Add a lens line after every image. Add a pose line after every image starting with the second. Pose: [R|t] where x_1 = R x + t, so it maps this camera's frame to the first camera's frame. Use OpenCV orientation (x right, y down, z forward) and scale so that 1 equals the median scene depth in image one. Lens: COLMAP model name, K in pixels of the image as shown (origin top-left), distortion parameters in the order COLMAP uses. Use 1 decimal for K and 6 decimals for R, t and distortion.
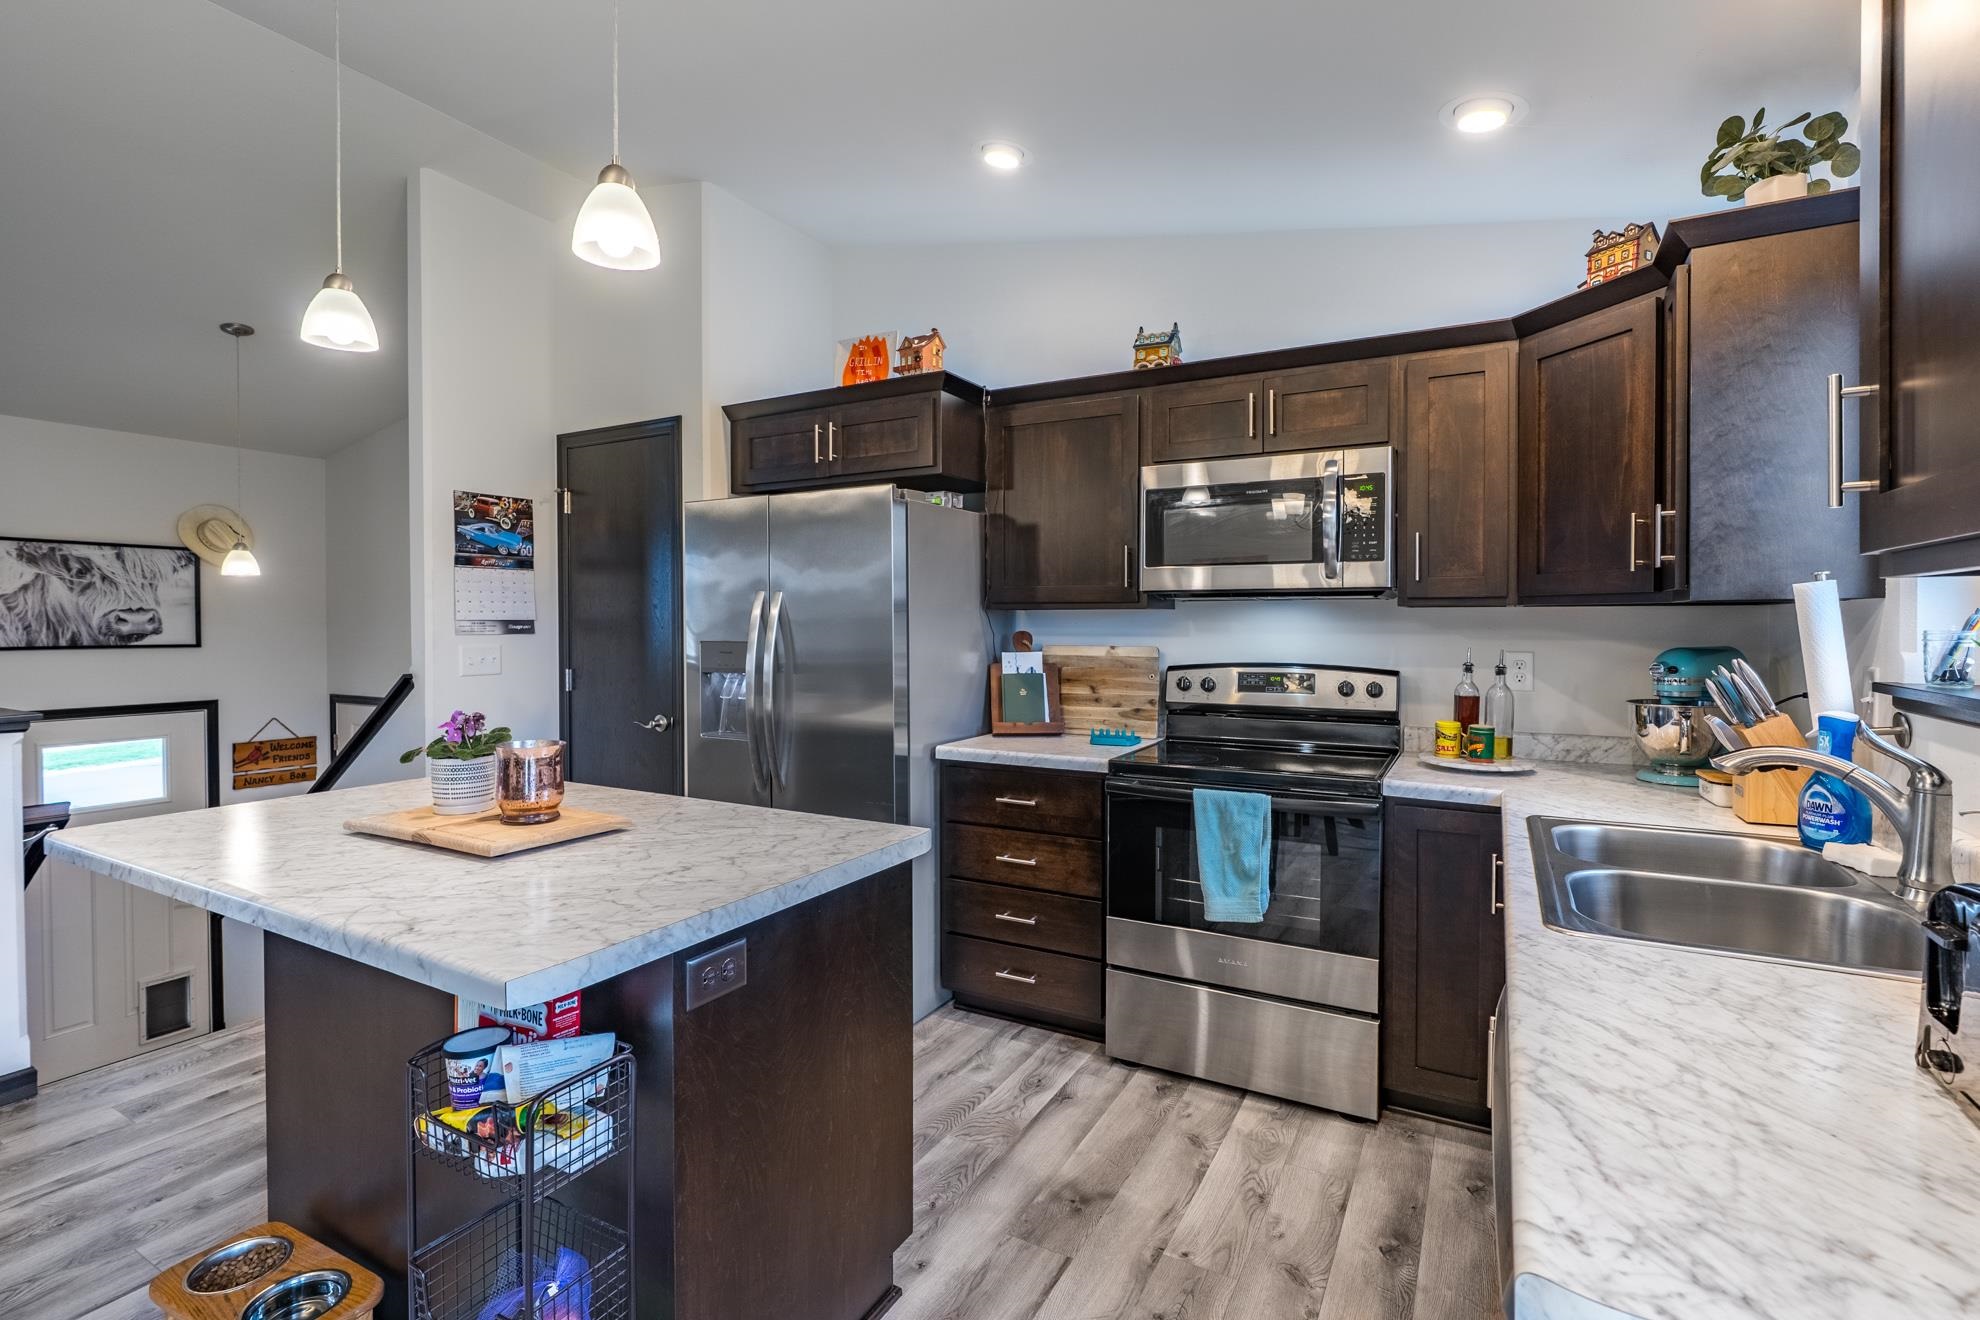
lens RADIAL K [[918.0, 0, 989.1], [0, 918.0, 652.8], [0, 0, 1]] dist [-0.009396, 0.002971]
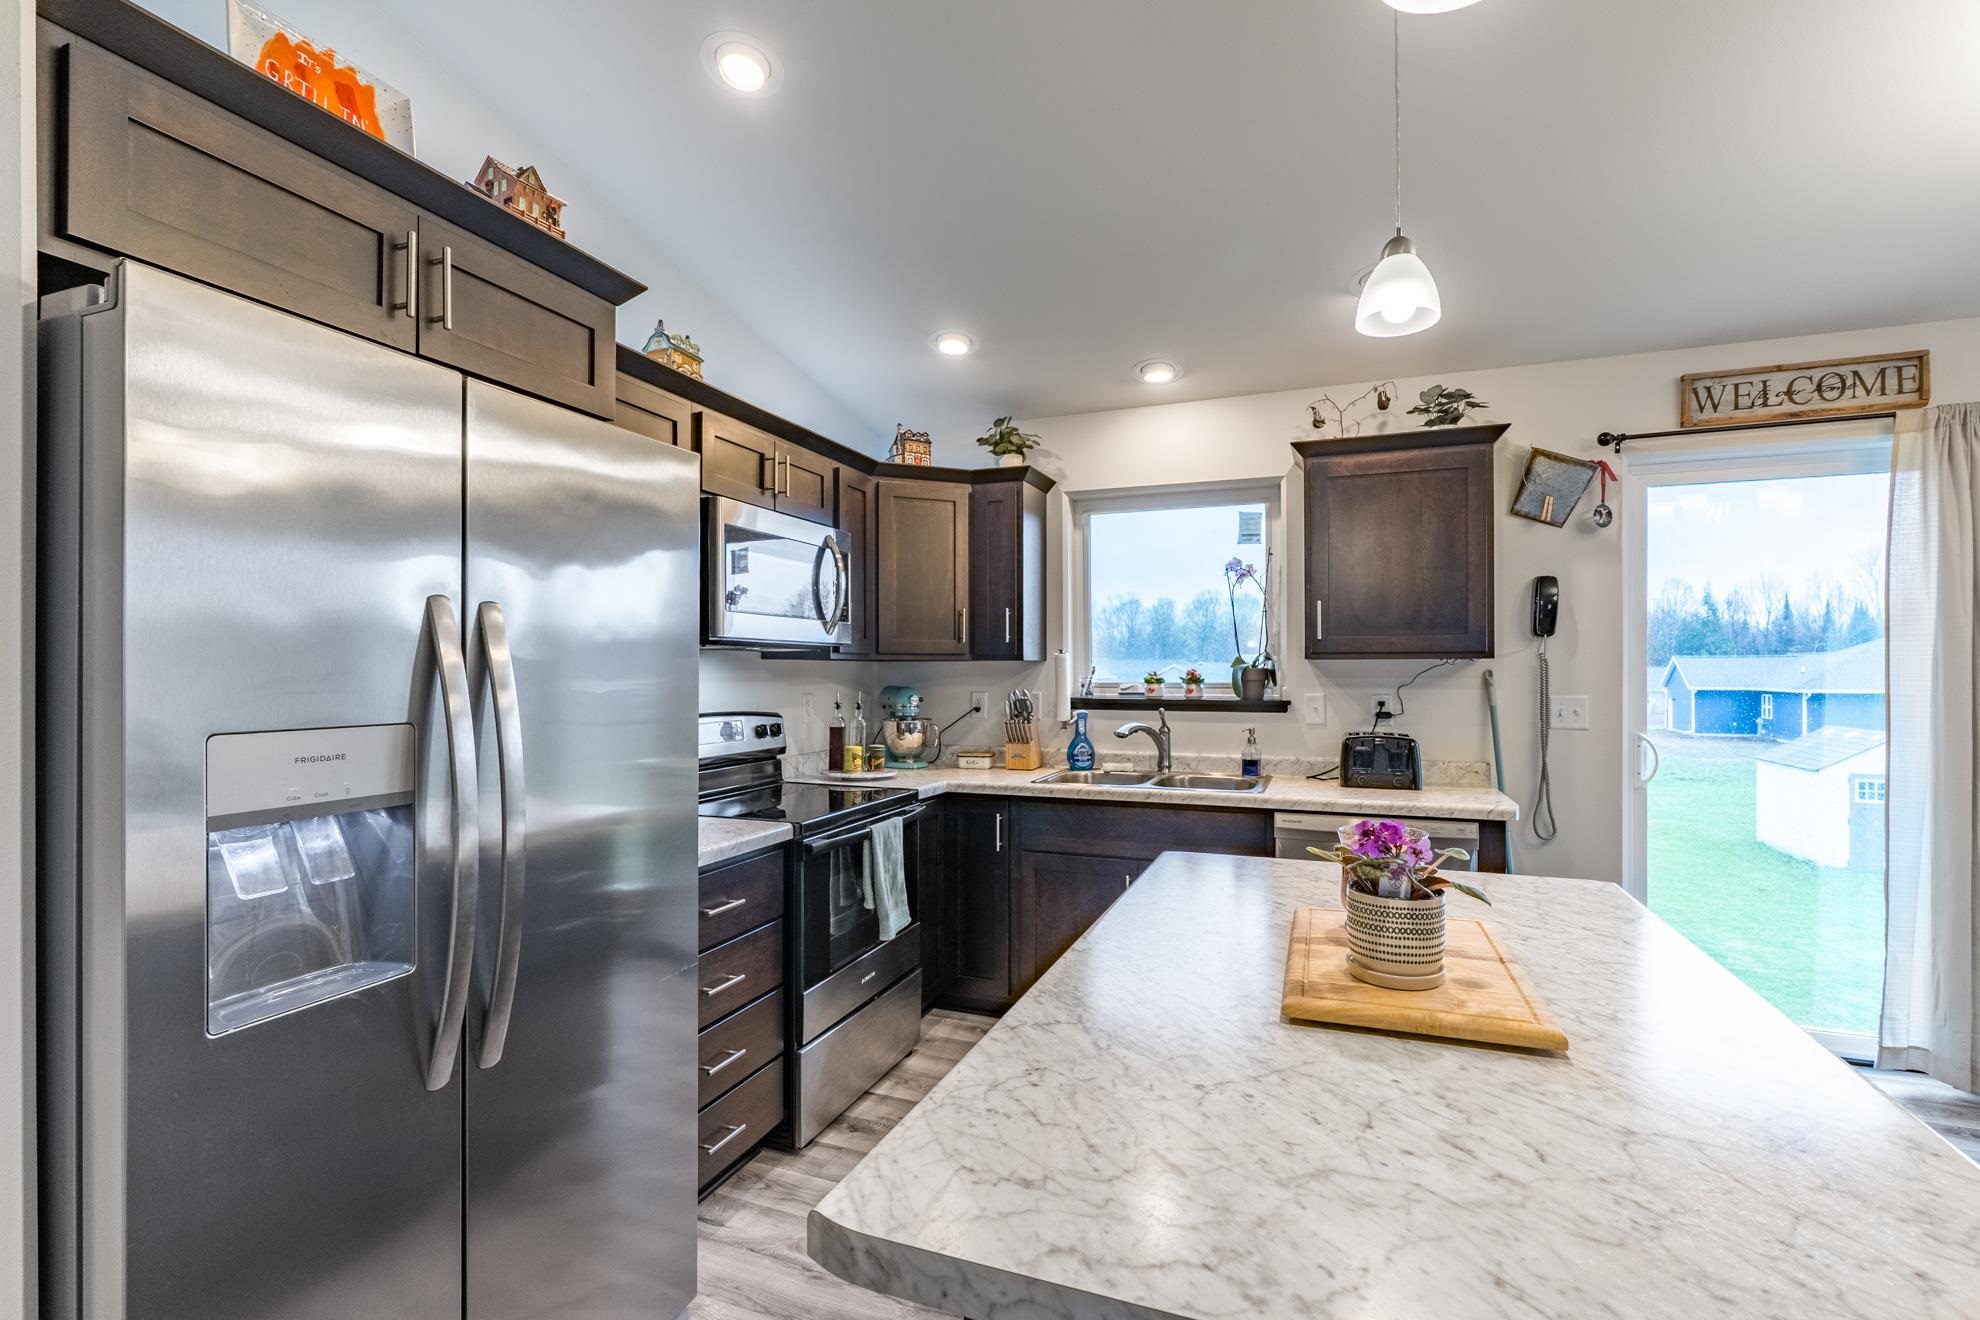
lens RADIAL K [[918.0, 0, 987.8], [0, 918.0, 681.3], [0, 0, 1]] dist [-0.009396, 0.002971]
pose [[-0.146693, -0.012415, 0.989104, -0.815840], [0.031852, 0.999343, 0.017267, -0.035075], [-0.988669, 0.034038, -0.146202, 0.961925]]
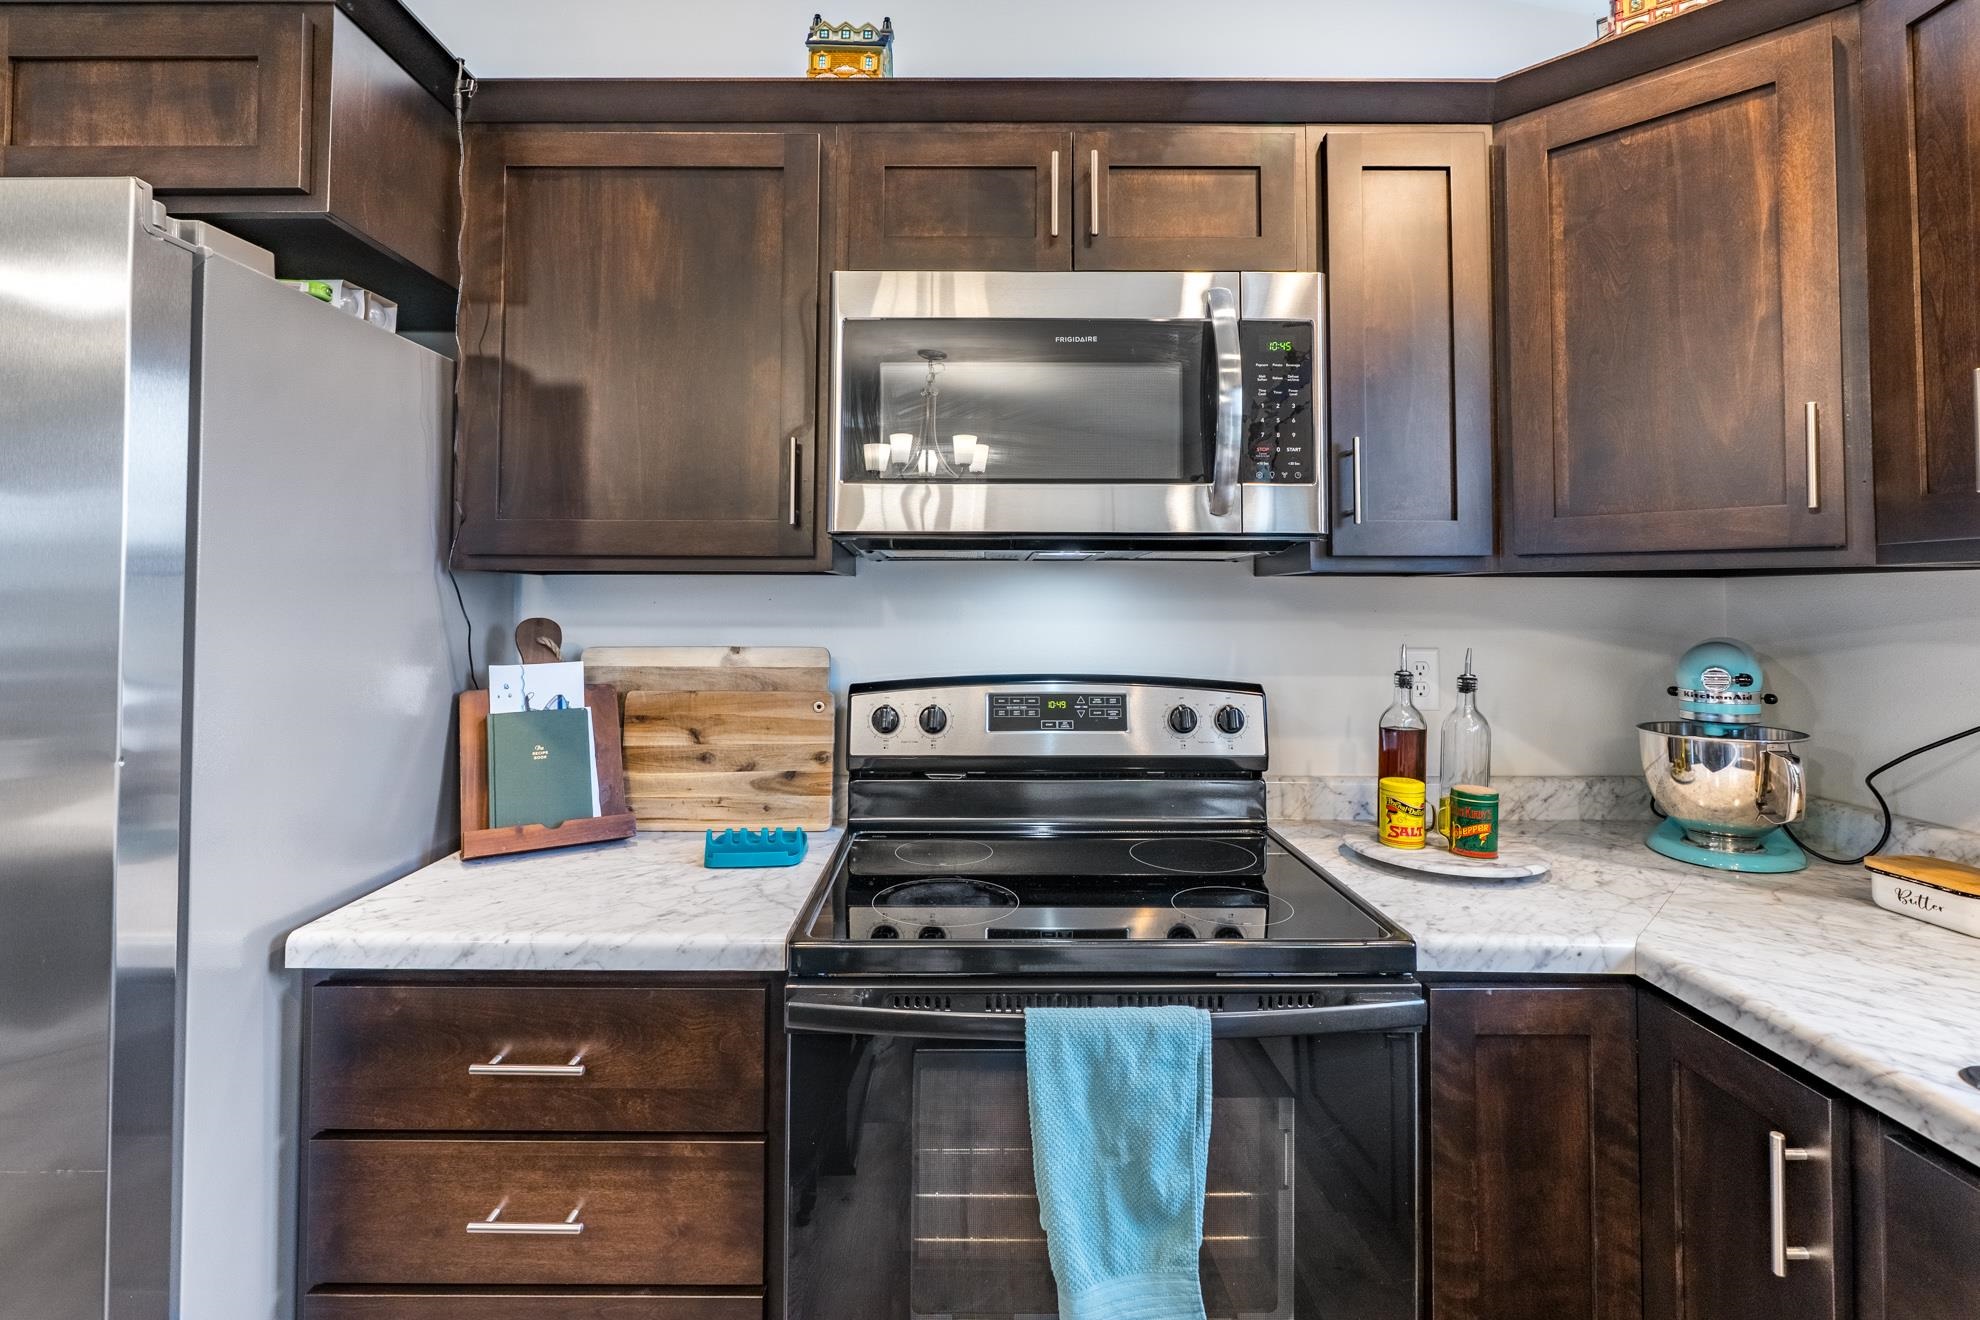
lens RADIAL K [[918.0, 0, 970.5], [0, 918.0, 565.0], [0, 0, 1]] dist [-0.009396, 0.002971]
pose [[0.873183, 0.021159, 0.486934, 0.000243], [0.013859, 0.997575, -0.068201, -0.019869], [-0.487196, 0.066300, 0.870772, 0.613238]]
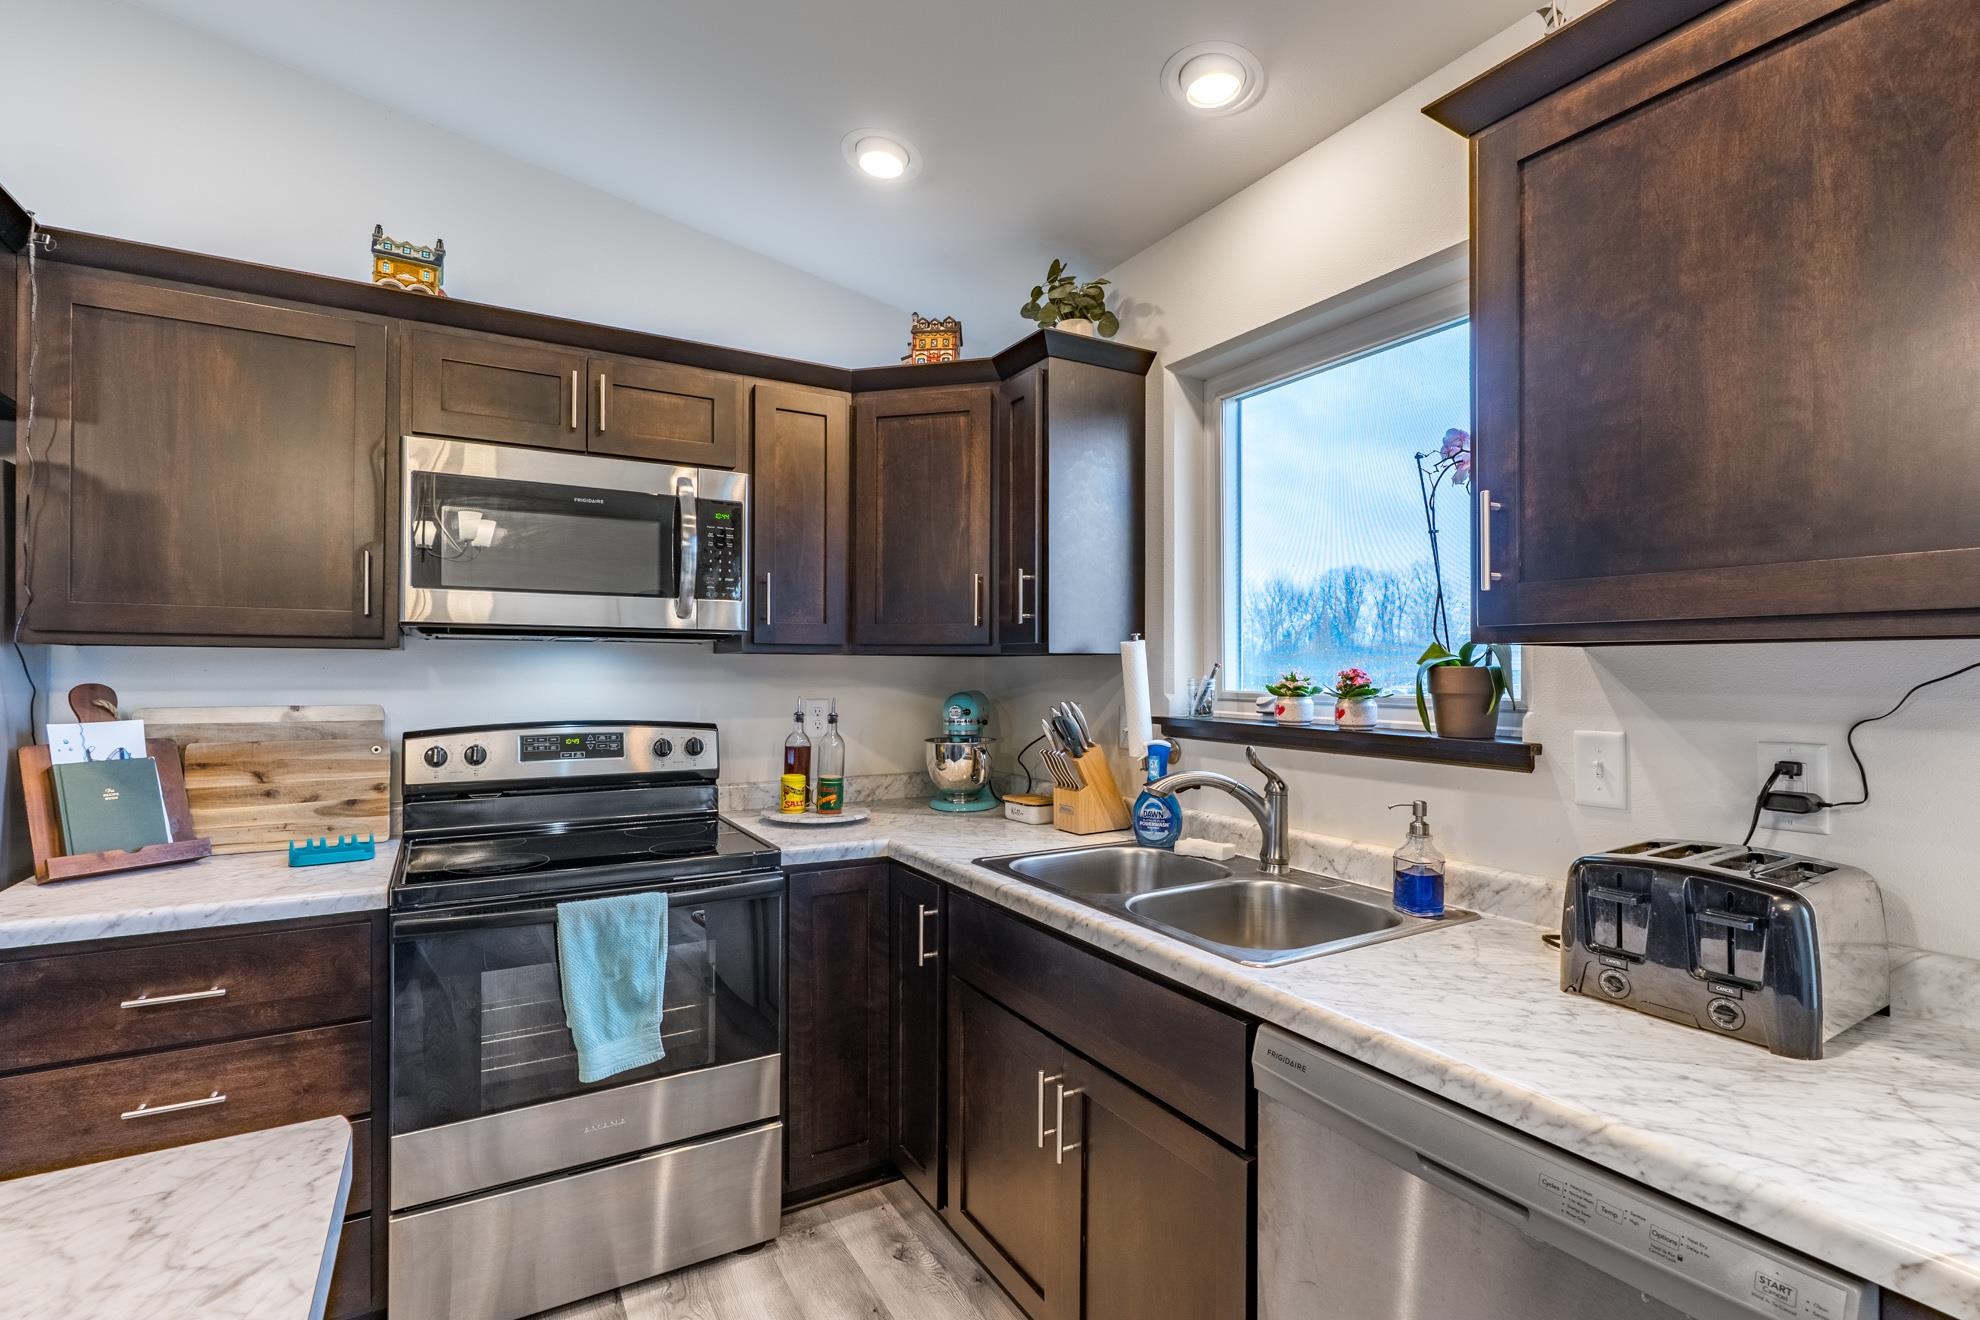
lens RADIAL K [[918.0, 0, 983.0], [0, 918.0, 676.6], [0, 0, 1]] dist [-0.009396, 0.002971]
pose [[0.507968, -0.005349, 0.861360, -0.208864], [0.022973, 0.999709, -0.007340, -0.014695], [-0.861070, 0.023516, 0.507943, 0.333850]]
